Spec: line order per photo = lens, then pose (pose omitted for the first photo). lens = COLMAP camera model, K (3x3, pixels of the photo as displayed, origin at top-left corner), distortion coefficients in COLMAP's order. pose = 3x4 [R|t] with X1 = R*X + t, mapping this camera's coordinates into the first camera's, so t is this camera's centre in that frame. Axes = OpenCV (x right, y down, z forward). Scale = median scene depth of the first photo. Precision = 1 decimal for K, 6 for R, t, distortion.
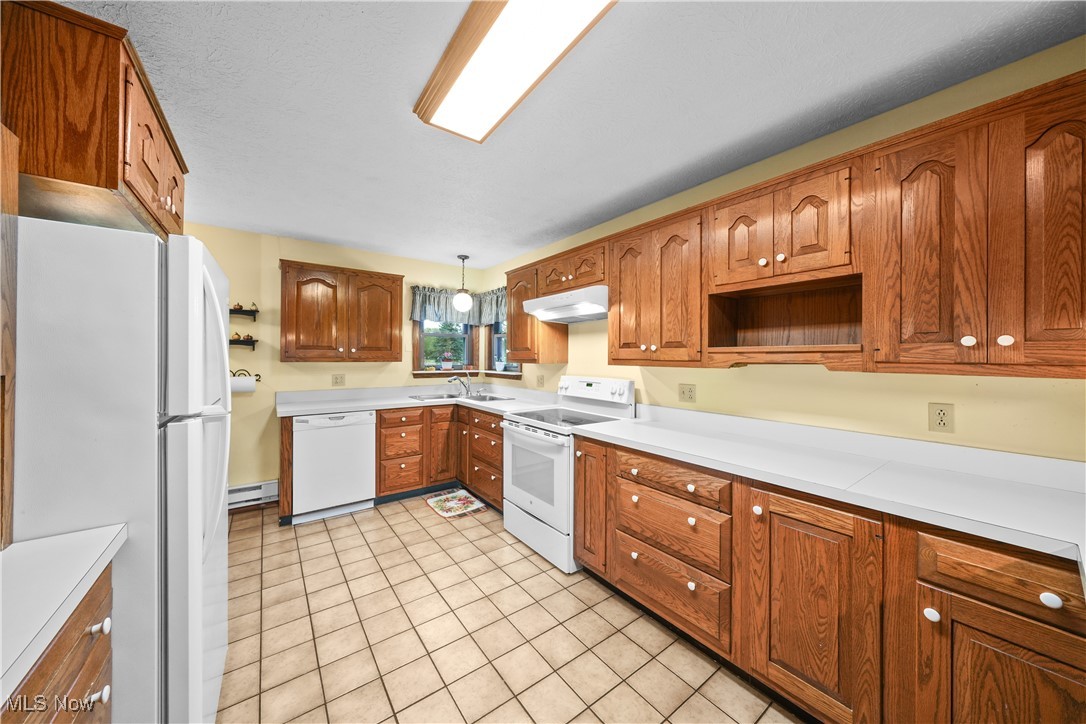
lens RADIAL K [[369.2, 0, 537.9], [0, 369.2, 355.2], [0, 0, 1]] dist [0.001293, 0.000037]
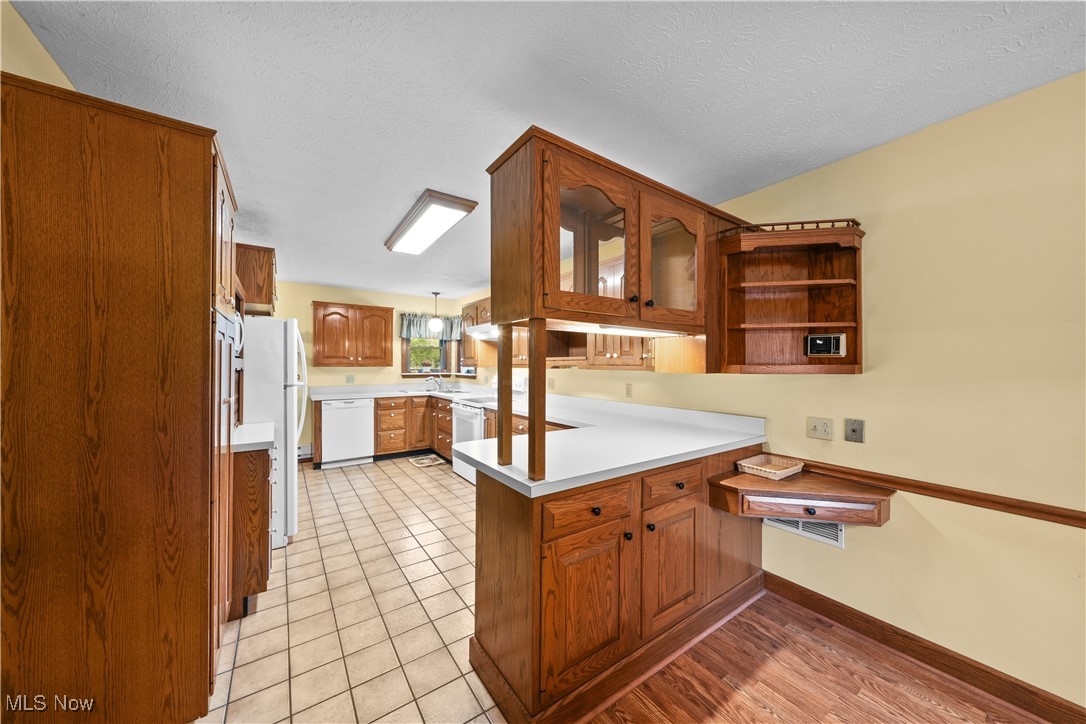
lens RADIAL K [[369.2, 0, 539.8], [0, 369.2, 362.1], [0, 0, 1]] dist [0.001293, 0.000037]
pose [[0.999728, -0.002402, -0.023202, 0.294473], [0.002427, 0.999996, 0.001080, -0.000471], [0.023199, -0.001136, 0.999730, -0.533366]]
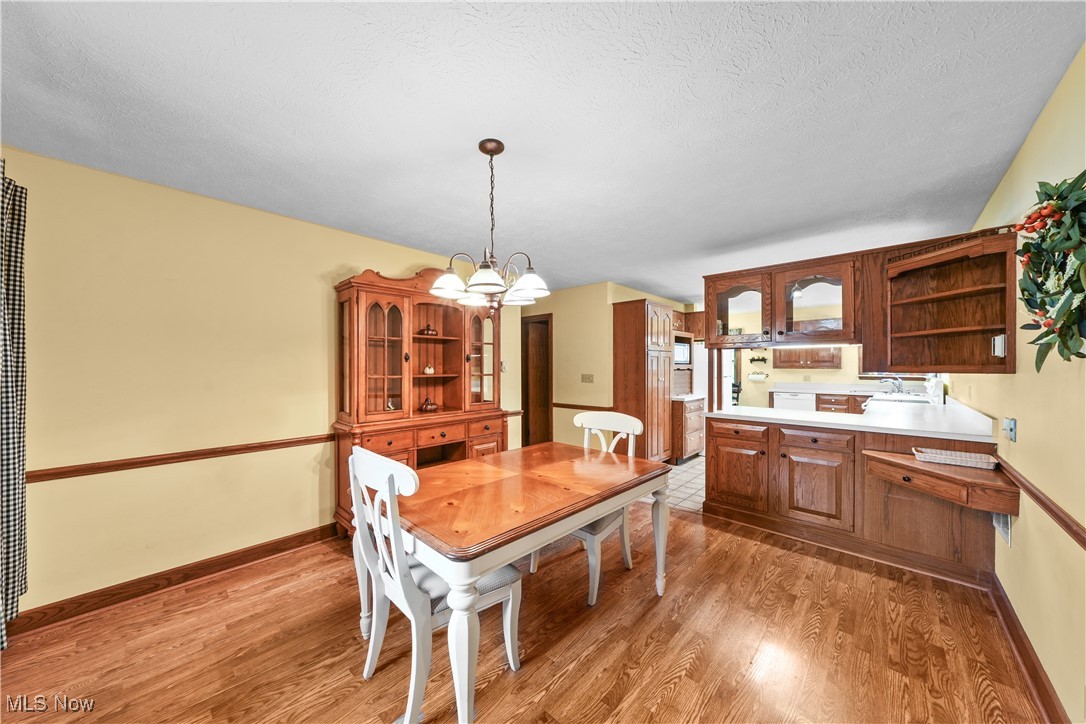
lens RADIAL K [[369.2, 0, 540.4], [0, 369.2, 366.5], [0, 0, 1]] dist [0.001293, 0.000037]
pose [[0.183465, -0.005562, -0.983010, 1.243057], [0.008159, 0.999958, -0.004135, 0.003630], [0.982992, -0.007261, 0.183503, -0.789998]]
